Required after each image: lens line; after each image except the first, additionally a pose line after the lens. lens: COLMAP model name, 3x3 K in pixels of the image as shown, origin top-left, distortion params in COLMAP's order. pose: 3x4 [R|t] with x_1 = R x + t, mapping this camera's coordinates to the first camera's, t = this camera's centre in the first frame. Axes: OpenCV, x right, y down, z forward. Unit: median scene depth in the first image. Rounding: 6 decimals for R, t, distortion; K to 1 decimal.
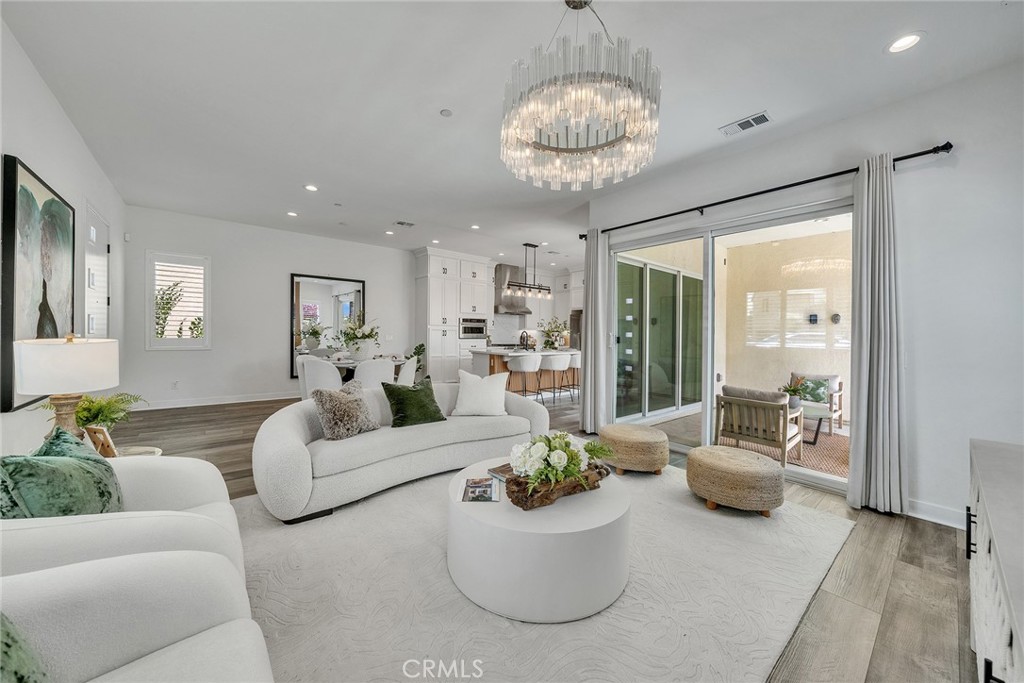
lens RADIAL K [[360.4, 0, 513.1], [0, 360.4, 336.0], [0, 0, 1]] dist [-0.002183, -0.000113]
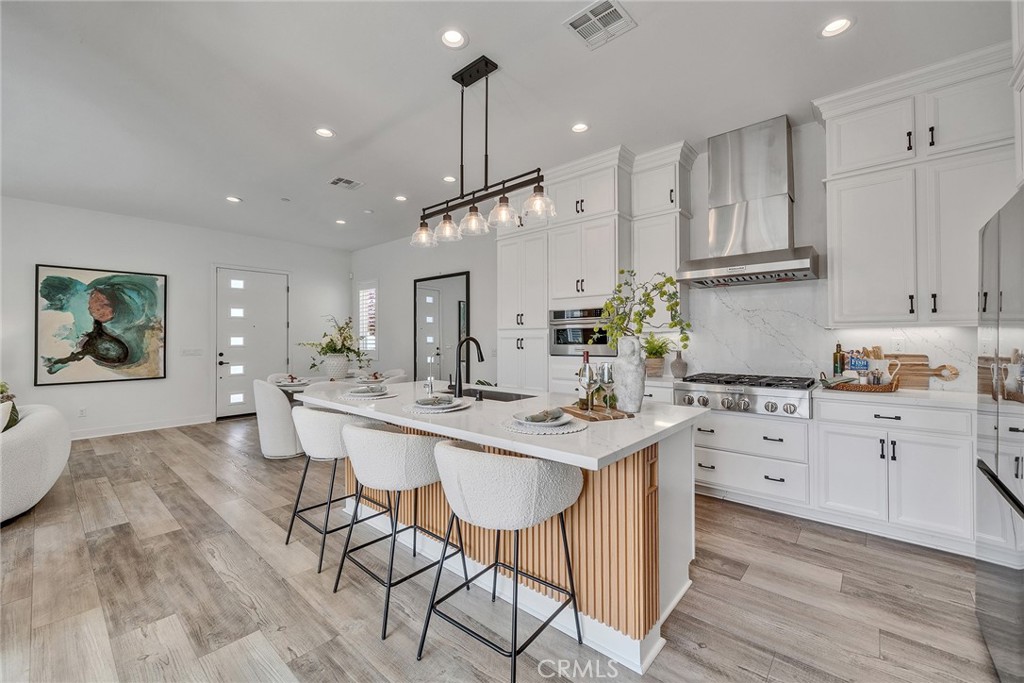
lens RADIAL K [[422.1, 0, 512.0], [0, 422.1, 341.5], [0, 0, 1]] dist [-0.002258, -0.000196]
pose [[0.143480, -0.010658, -0.989596, 0.468323], [0.001167, 0.999943, -0.010600, -0.005969], [0.989653, 0.000366, 0.143484, 1.086813]]
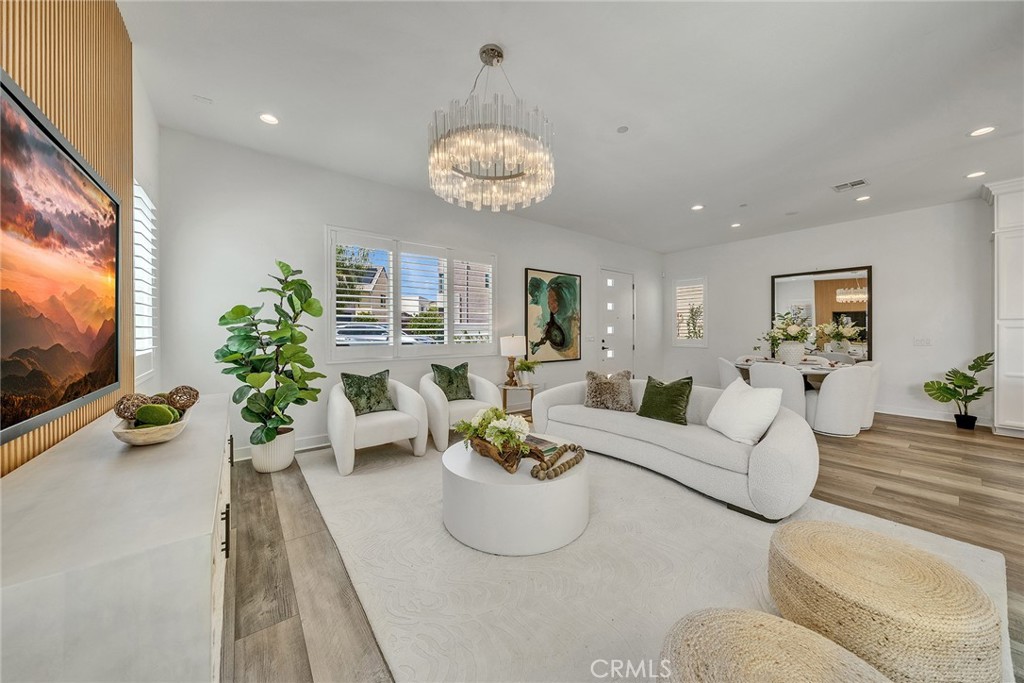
lens RADIAL K [[360.4, 0, 513.1], [0, 360.4, 336.0], [0, 0, 1]] dist [-0.002183, -0.000113]
pose [[-0.047802, -0.003004, -0.998852, 0.421225], [-0.009381, 0.999953, -0.002558, 0.004129], [0.998813, 0.009248, -0.047828, 0.326294]]
